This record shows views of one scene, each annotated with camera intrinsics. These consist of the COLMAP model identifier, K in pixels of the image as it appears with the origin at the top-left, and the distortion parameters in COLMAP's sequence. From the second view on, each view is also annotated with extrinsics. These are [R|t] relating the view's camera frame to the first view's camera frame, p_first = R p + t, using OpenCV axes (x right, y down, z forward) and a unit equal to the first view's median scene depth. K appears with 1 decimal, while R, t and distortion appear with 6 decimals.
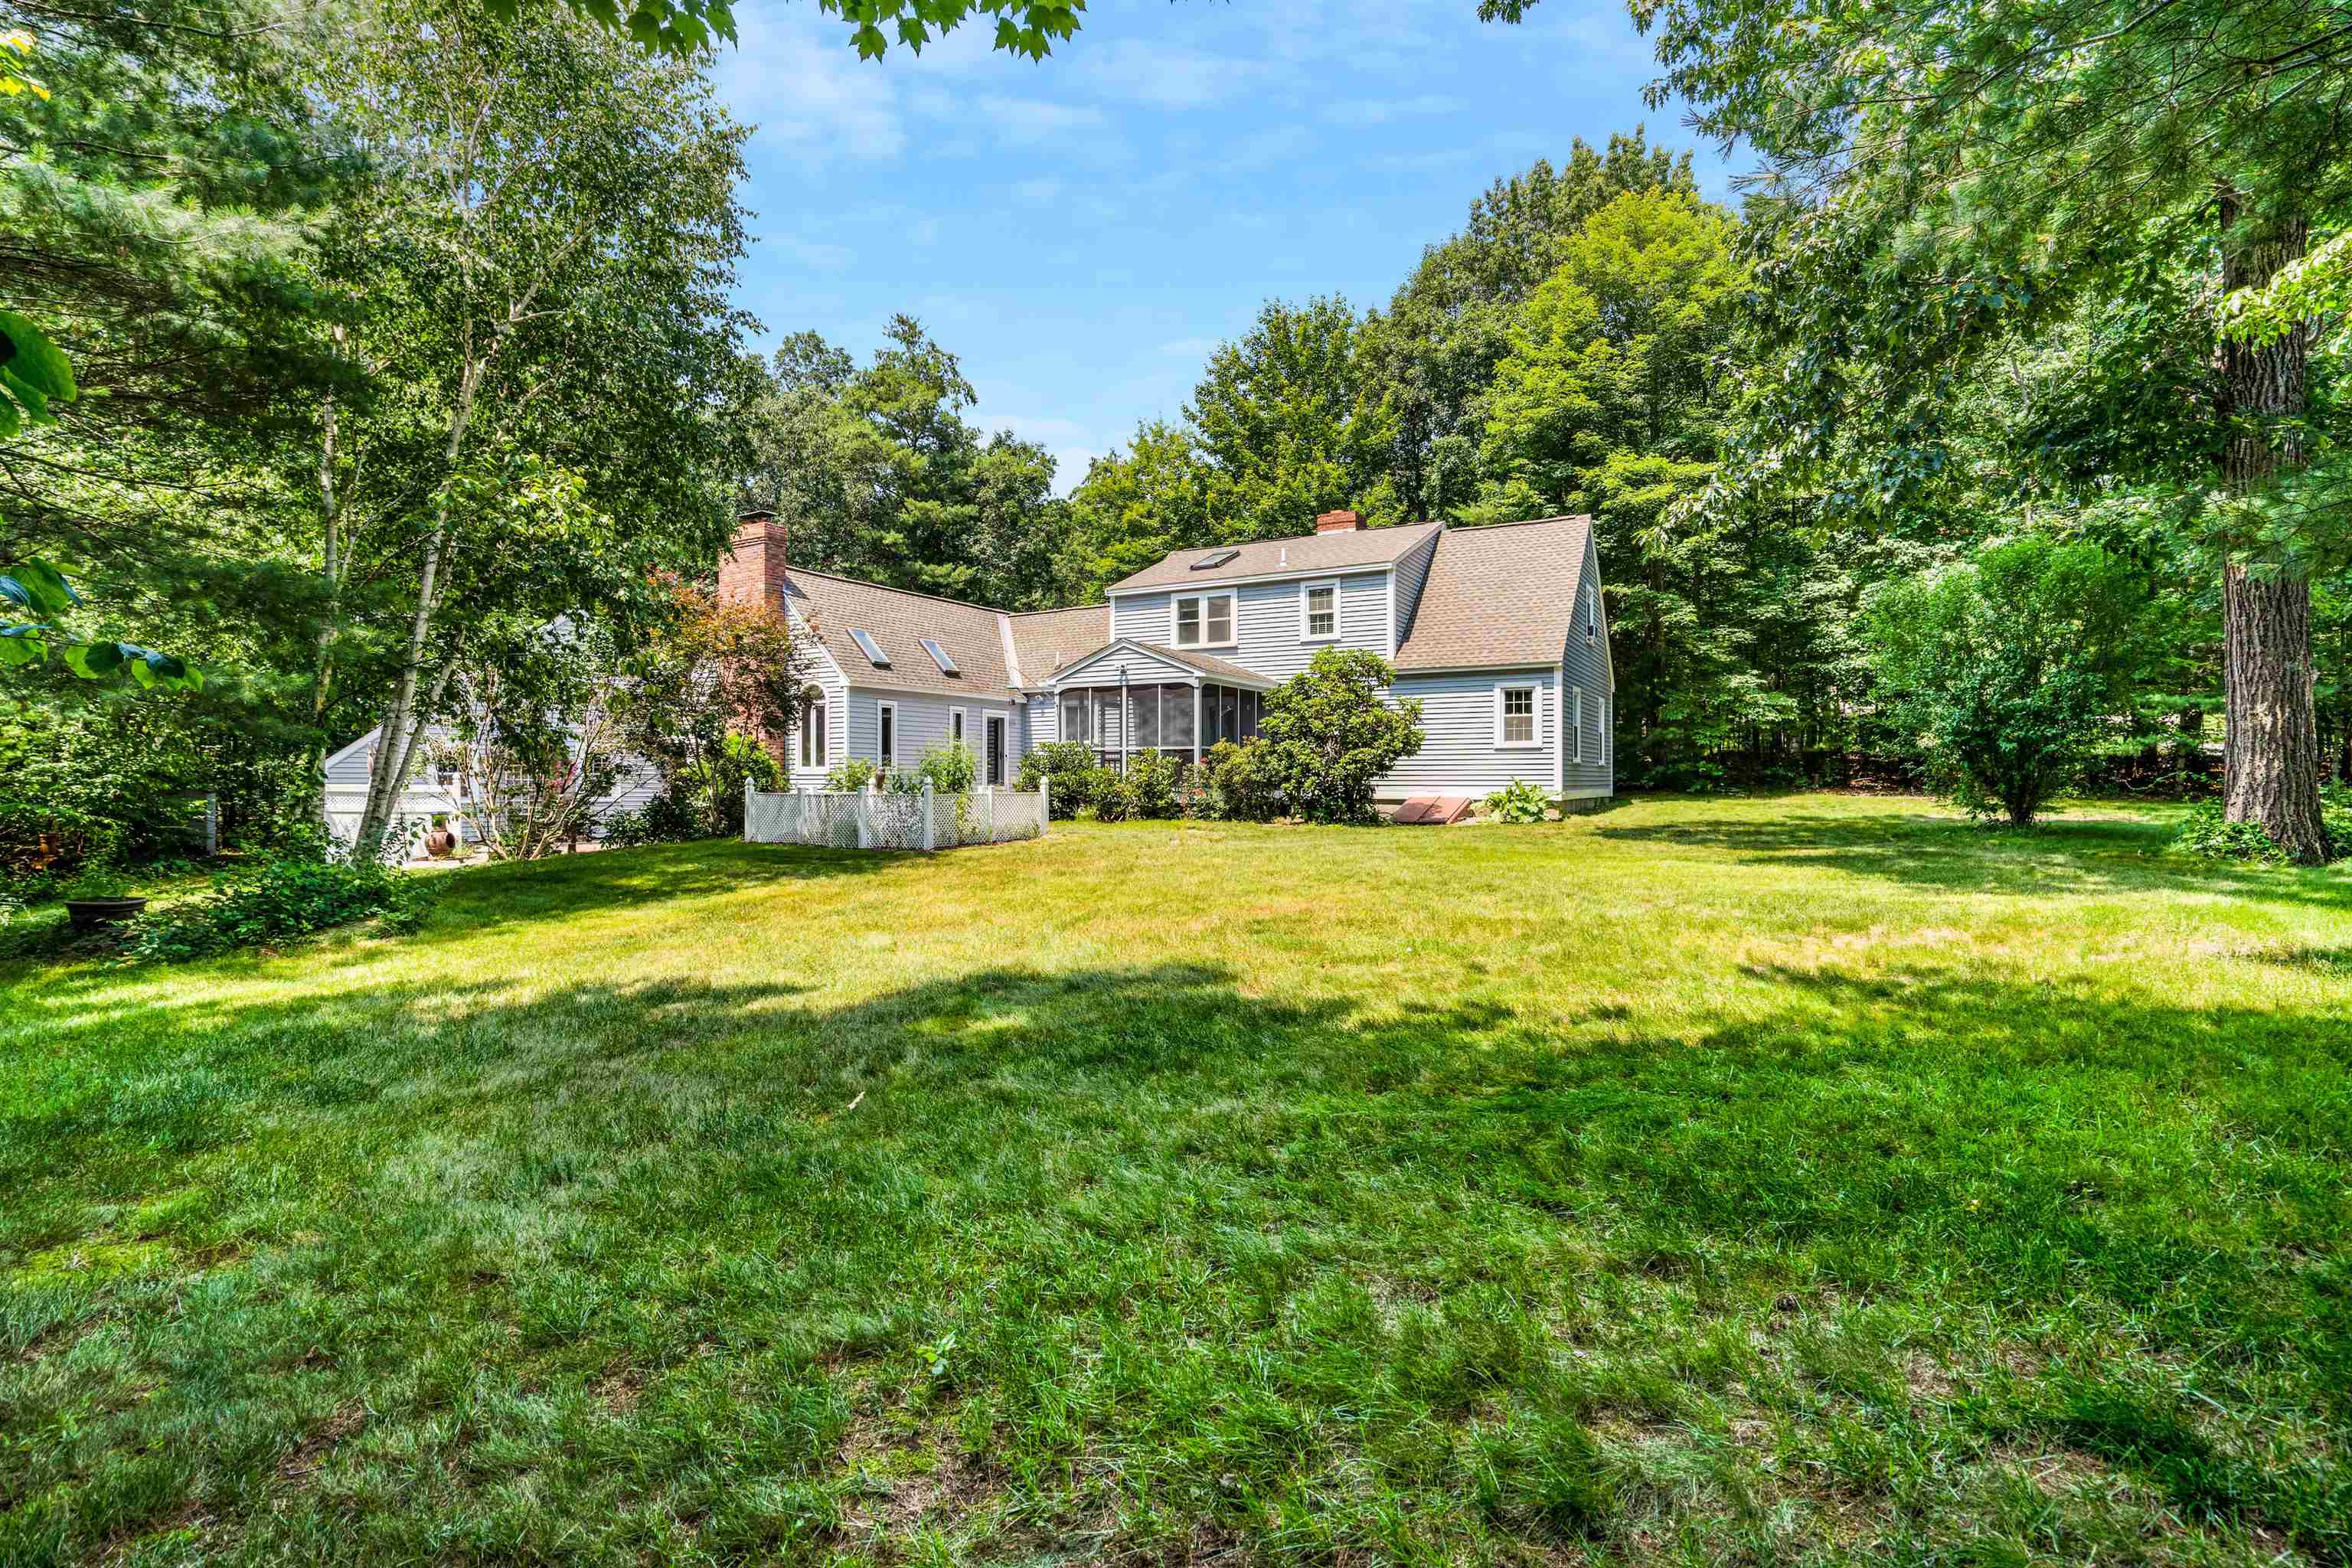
lens RADIAL K [[1084.5, 0, 1176.0], [0, 1084.5, 784.0], [0, 0, 1]] dist [-0.041163, 0.000136]
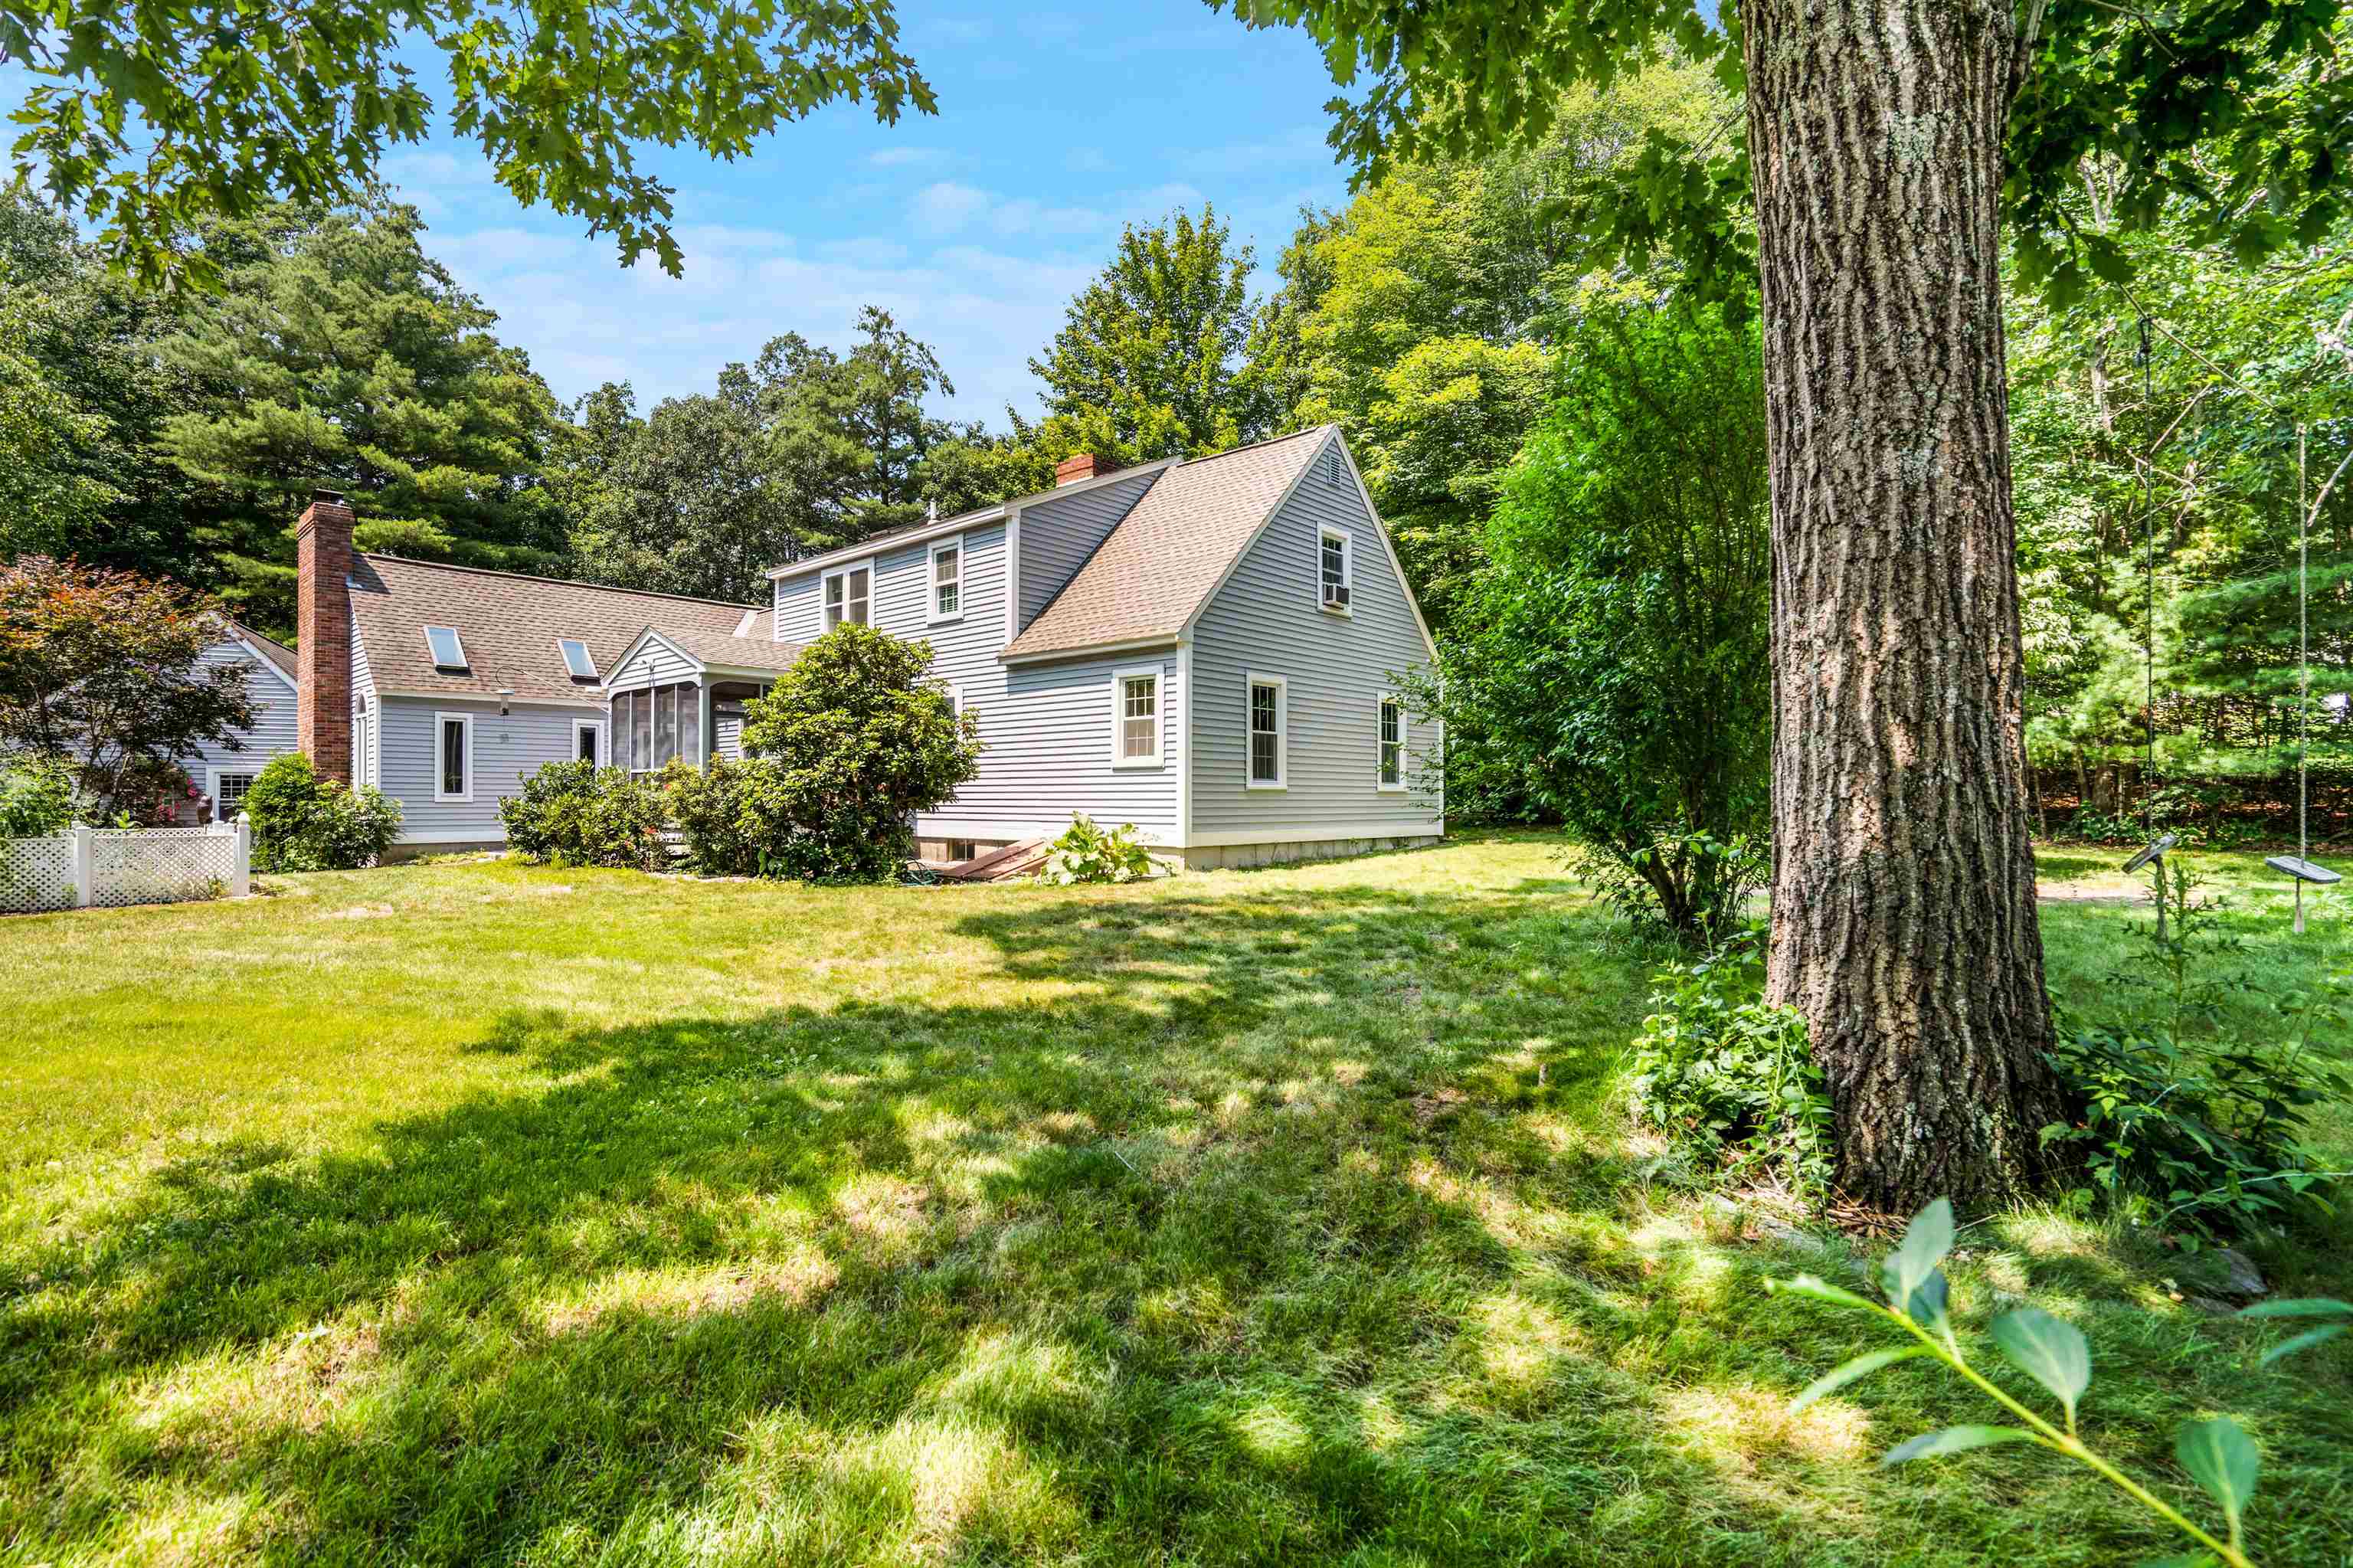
lens RADIAL K [[1085.0, 0, 1176.5], [0, 1085.0, 784.0], [0, 0, 1]] dist [-0.041163, 0.000136]
pose [[0.976280, -0.000846, -0.216510, 0.451424], [-0.002506, 0.999881, -0.015204, -0.011239], [0.216497, 0.015386, 0.976162, 0.322982]]
